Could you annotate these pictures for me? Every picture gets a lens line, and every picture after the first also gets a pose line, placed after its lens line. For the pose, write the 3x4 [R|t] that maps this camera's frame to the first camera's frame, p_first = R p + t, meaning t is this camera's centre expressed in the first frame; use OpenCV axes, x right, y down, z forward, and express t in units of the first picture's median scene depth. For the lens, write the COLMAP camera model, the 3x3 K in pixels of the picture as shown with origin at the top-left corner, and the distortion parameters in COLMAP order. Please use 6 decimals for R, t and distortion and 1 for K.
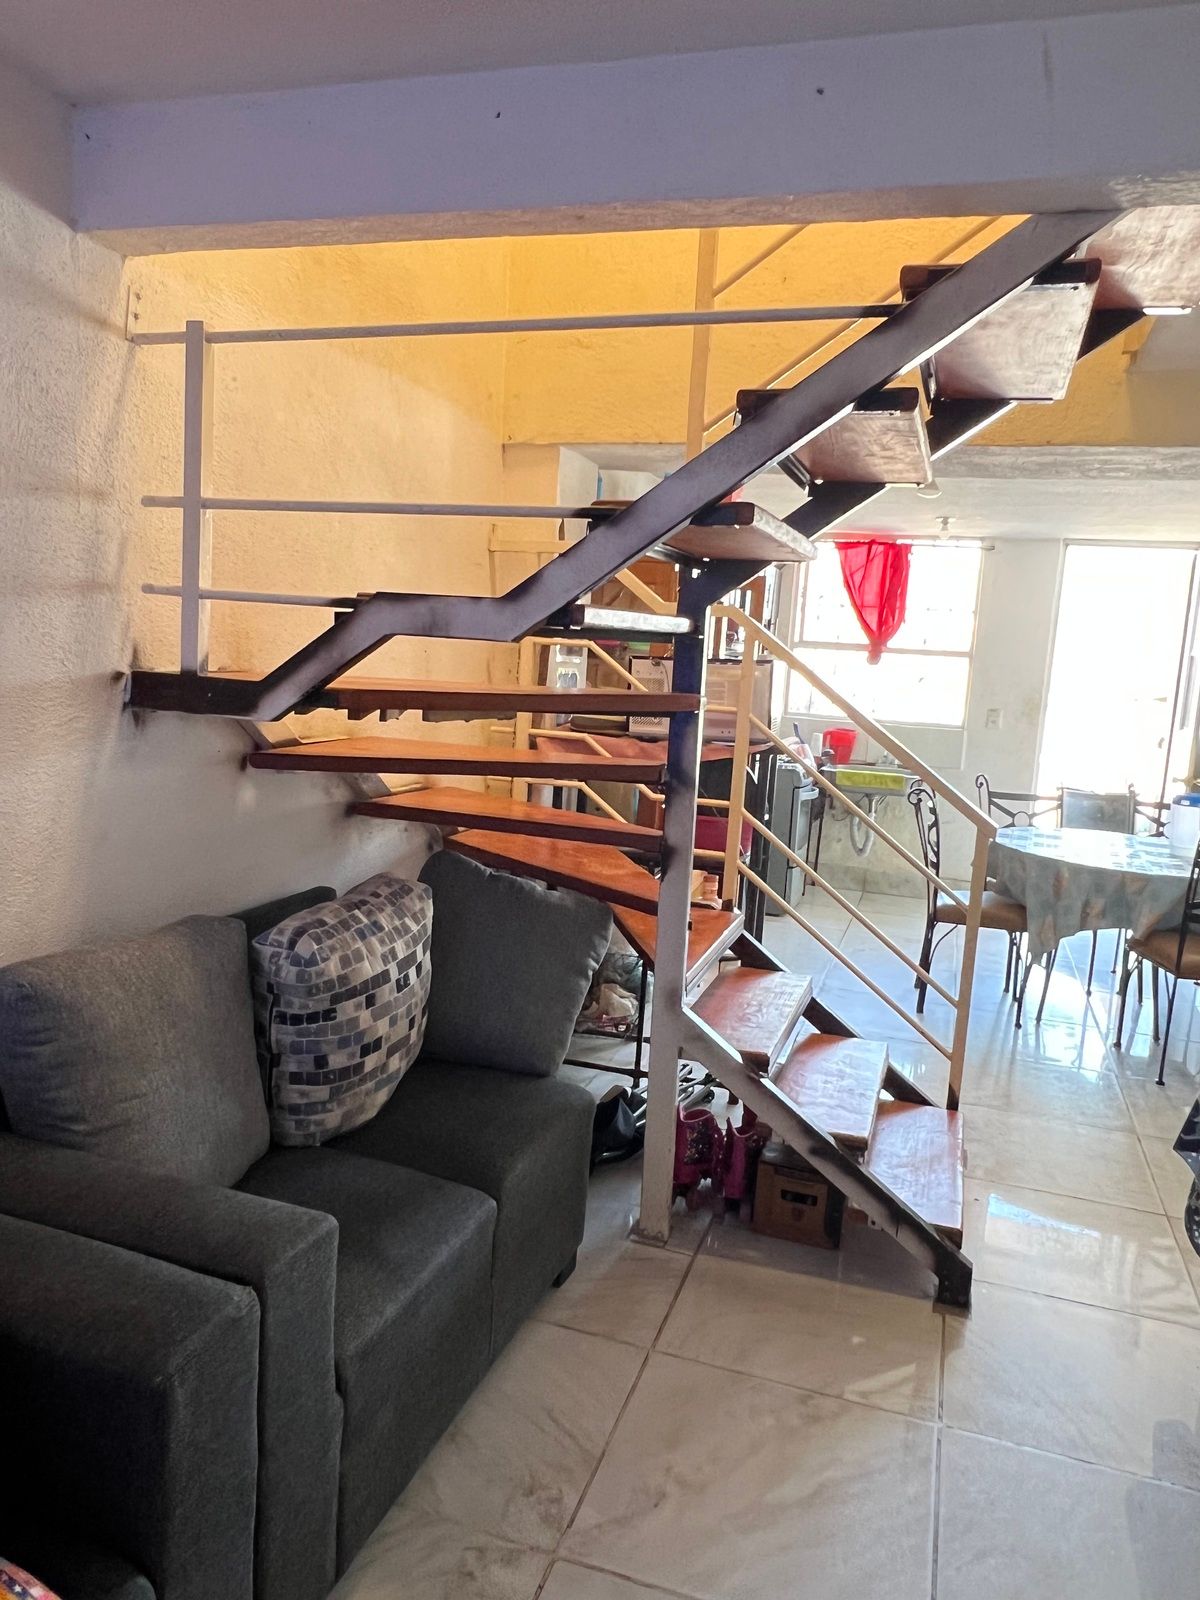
lens RADIAL K [[1114.3, 0, 595.3], [0, 1114.3, 795.4], [0, 0, 1]] dist [0.000460, -0.003356]
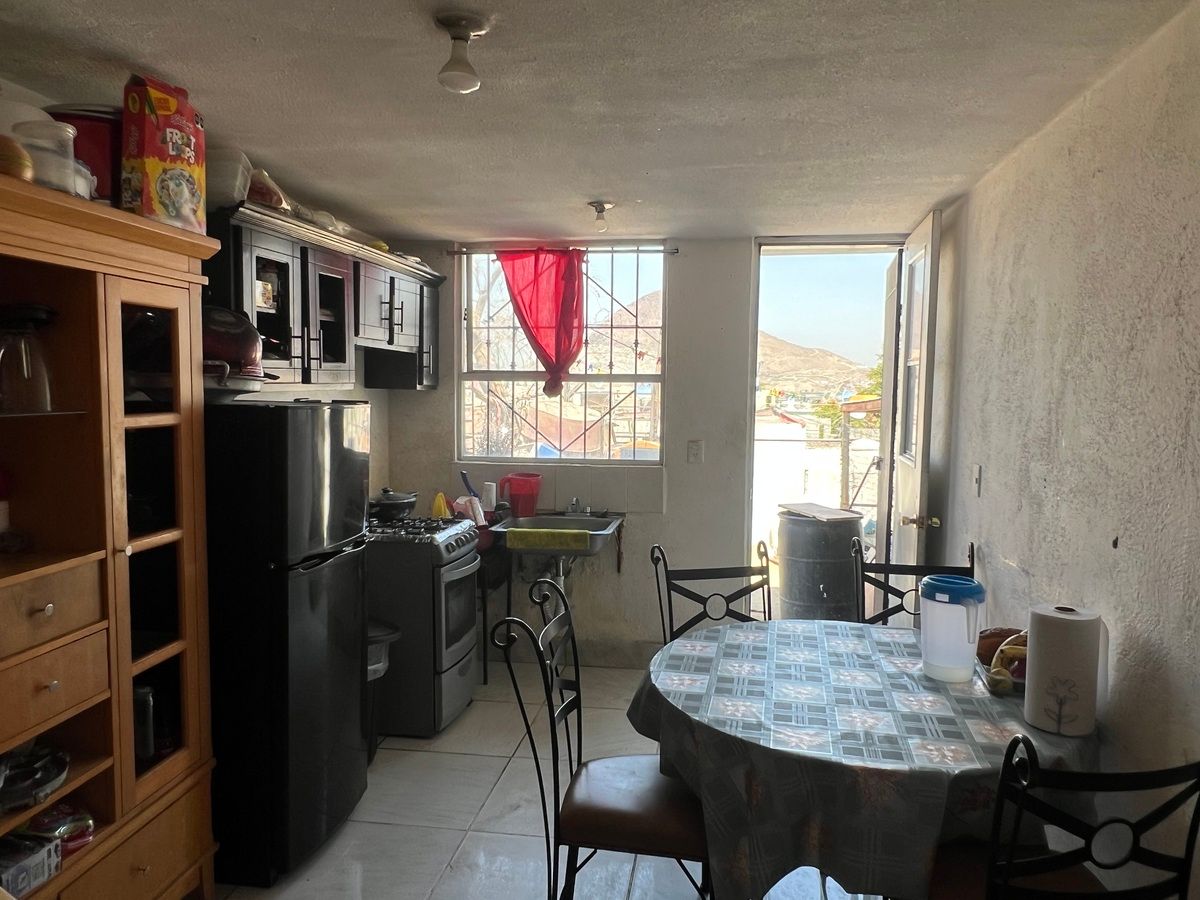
lens RADIAL K [[835.7, 0, 601.4], [0, 835.7, 449.3], [0, 0, 1]] dist [0.000460, -0.003356]
pose [[0.984660, -0.063196, 0.162638, 0.184681], [0.071542, 0.996377, -0.045977, -0.046695], [-0.159143, 0.056907, 0.985614, 0.385400]]
